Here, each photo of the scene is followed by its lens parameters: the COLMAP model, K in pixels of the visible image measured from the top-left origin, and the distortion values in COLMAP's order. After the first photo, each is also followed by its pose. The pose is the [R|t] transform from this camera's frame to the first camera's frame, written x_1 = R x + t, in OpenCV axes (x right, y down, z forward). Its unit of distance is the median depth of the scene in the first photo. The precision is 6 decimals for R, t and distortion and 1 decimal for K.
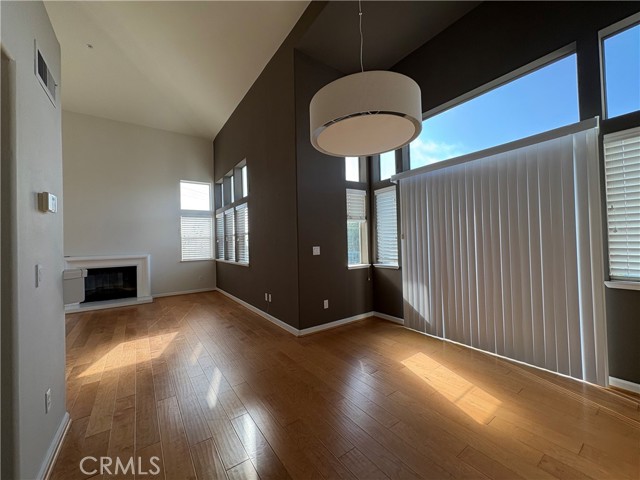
lens RADIAL K [[255.6, 0, 320.0], [0, 255.6, 240.0], [0, 0, 1]] dist [0.000927, -0.000512]
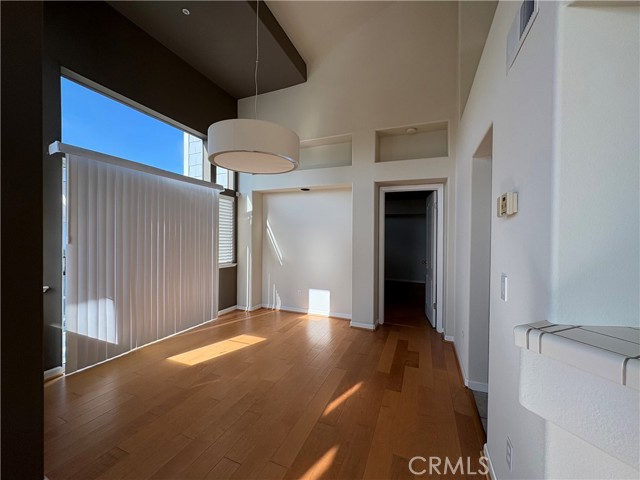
lens RADIAL K [[255.6, 0, 320.0], [0, 255.6, 240.0], [0, 0, 1]] dist [0.000927, -0.000512]
pose [[-0.539276, 0.021941, 0.841843, -0.554097], [0.005427, 0.999730, -0.022579, 0.005732], [-0.842111, -0.007608, -0.539250, 0.753839]]
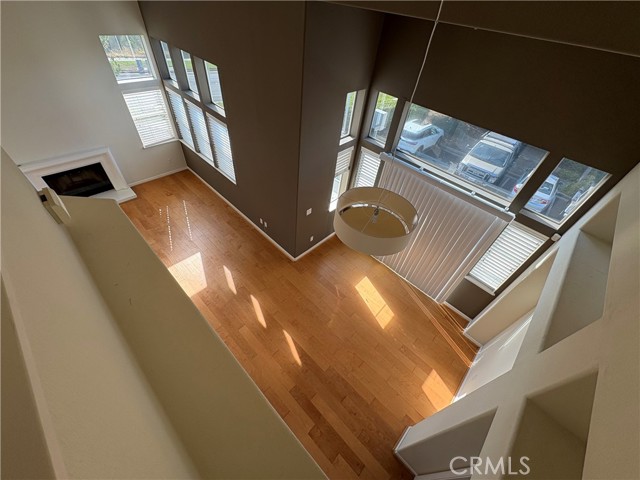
lens RADIAL K [[255.6, 0, 320.0], [0, 255.6, 240.0], [0, 0, 1]] dist [0.000927, -0.000512]
pose [[0.976395, -0.043262, 0.211615, -0.213793], [-0.120752, 0.702996, 0.700868, -0.686748], [-0.179085, -0.709877, 0.681178, 0.022931]]
